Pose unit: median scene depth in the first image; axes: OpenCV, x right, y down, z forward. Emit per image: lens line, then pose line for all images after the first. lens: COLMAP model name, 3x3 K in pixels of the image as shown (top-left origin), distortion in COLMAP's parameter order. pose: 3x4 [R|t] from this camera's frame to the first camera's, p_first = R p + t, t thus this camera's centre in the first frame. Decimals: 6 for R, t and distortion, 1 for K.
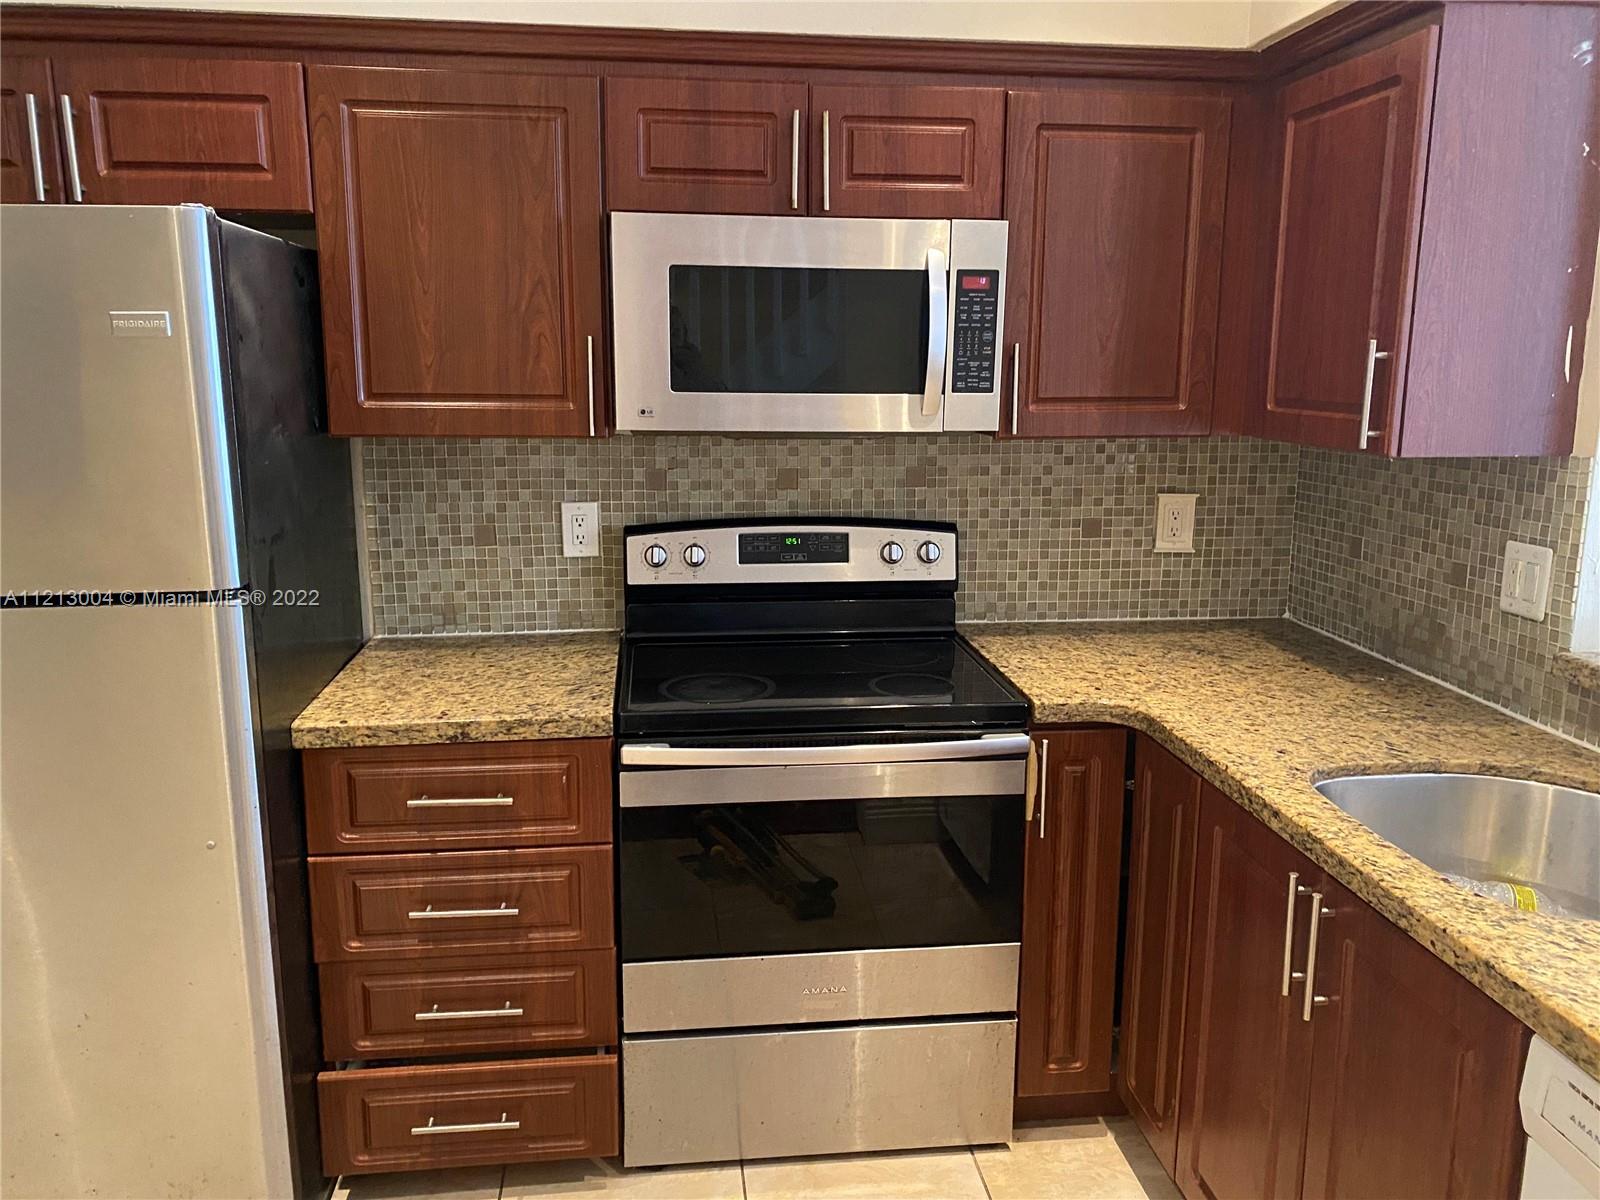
lens RADIAL K [[1198.6, 0, 805.8], [0, 1198.6, 589.7], [0, 0, 1]] dist [0.085445, -0.156972]
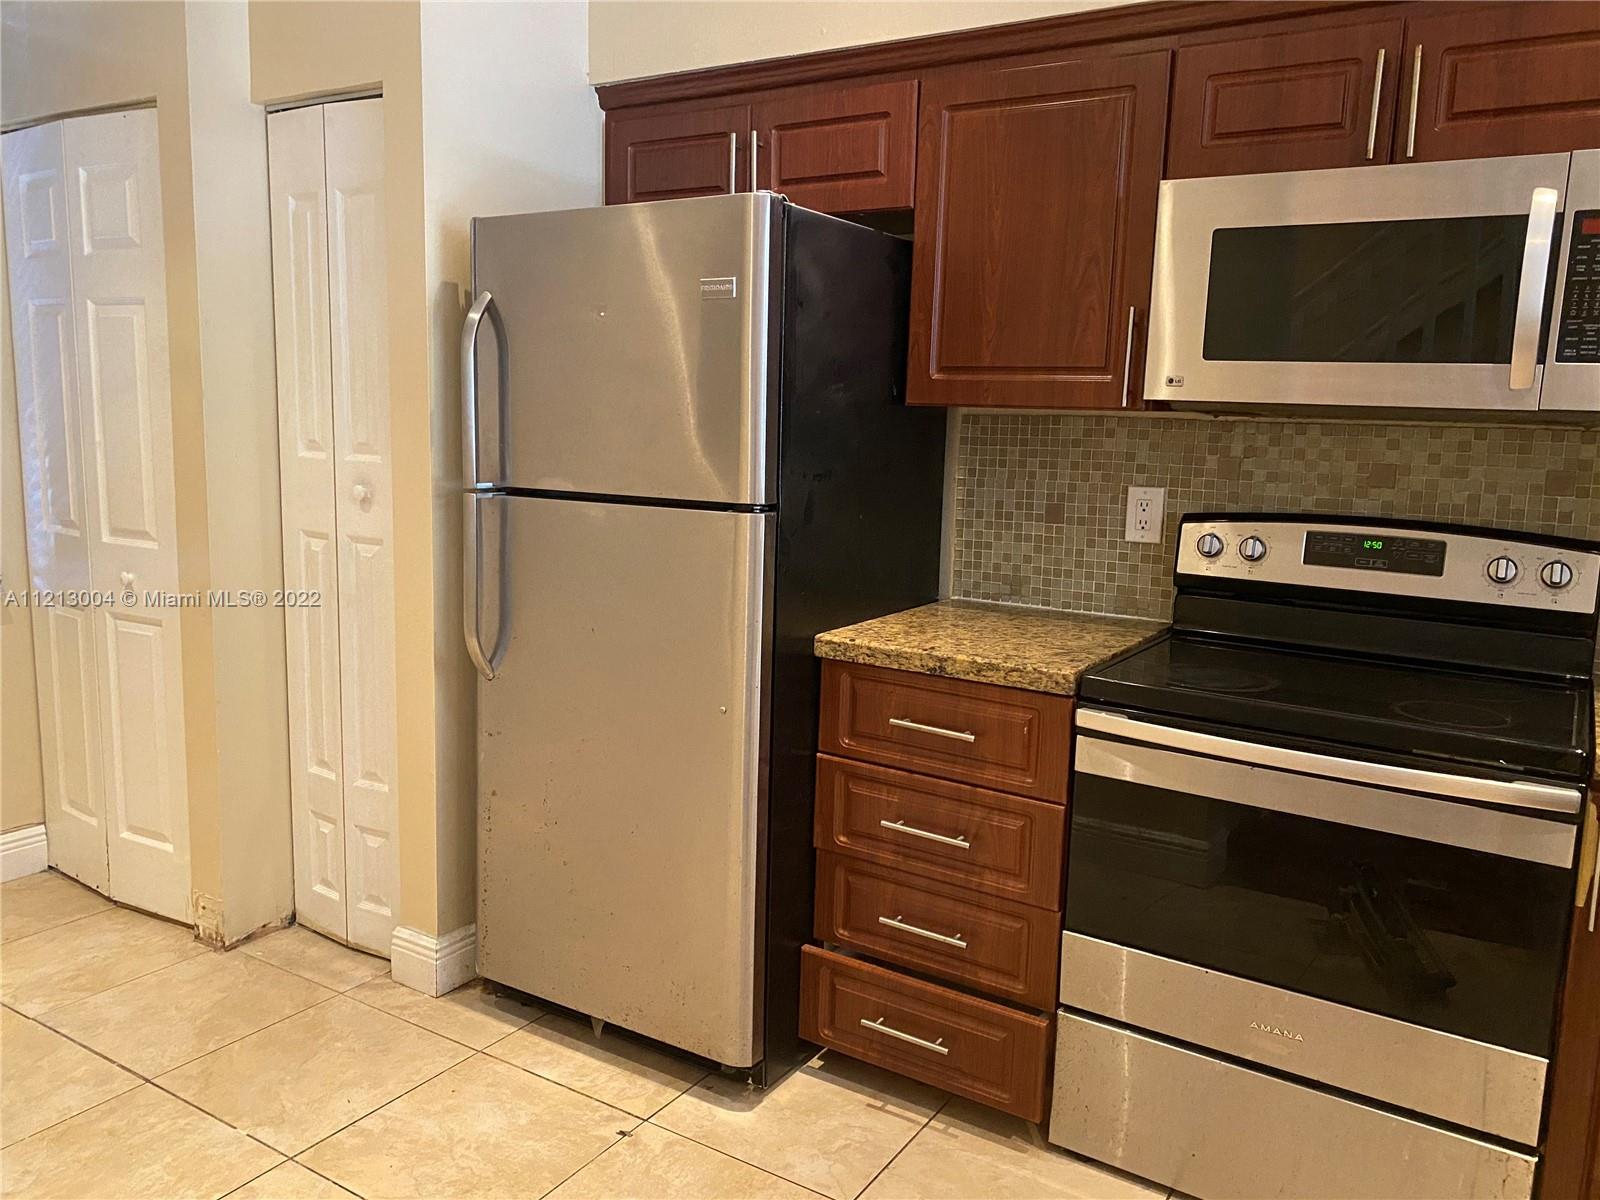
lens RADIAL K [[1219.8, 0, 801.9], [0, 1219.8, 590.3], [0, 0, 1]] dist [0.073607, -0.086461]
pose [[0.772379, 0.111730, -0.625258, 0.275041], [-0.146604, 0.989186, -0.004338, 0.067388], [0.618012, 0.095016, 0.780406, 0.051770]]
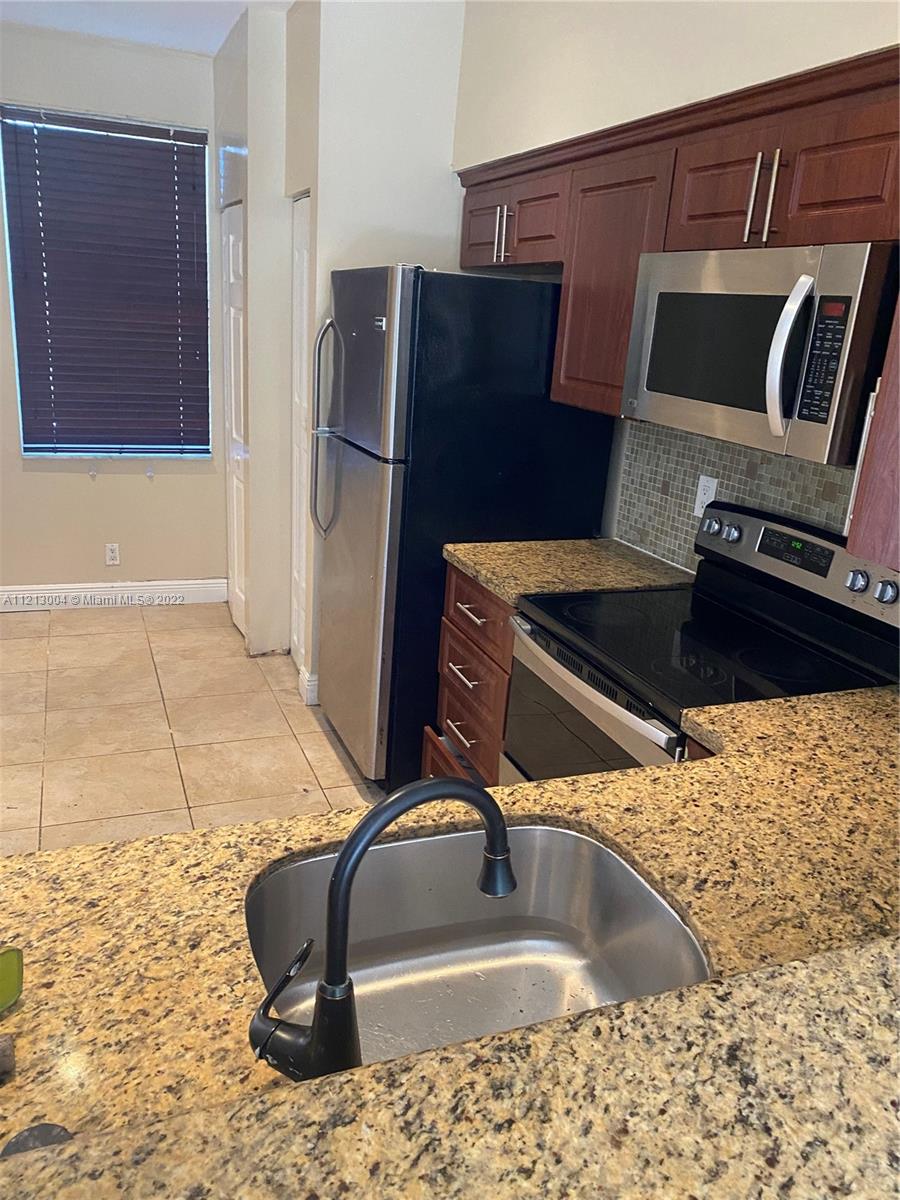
lens RADIAL K [[914.9, 0, 448.0], [0, 914.9, 606.0], [0, 0, 1]] dist [0.073607, -0.086461]
pose [[0.247133, 0.307062, -0.919042, 0.836601], [-0.248427, 0.936839, 0.246205, -0.138363], [0.936594, 0.167470, 0.307806, 0.522965]]
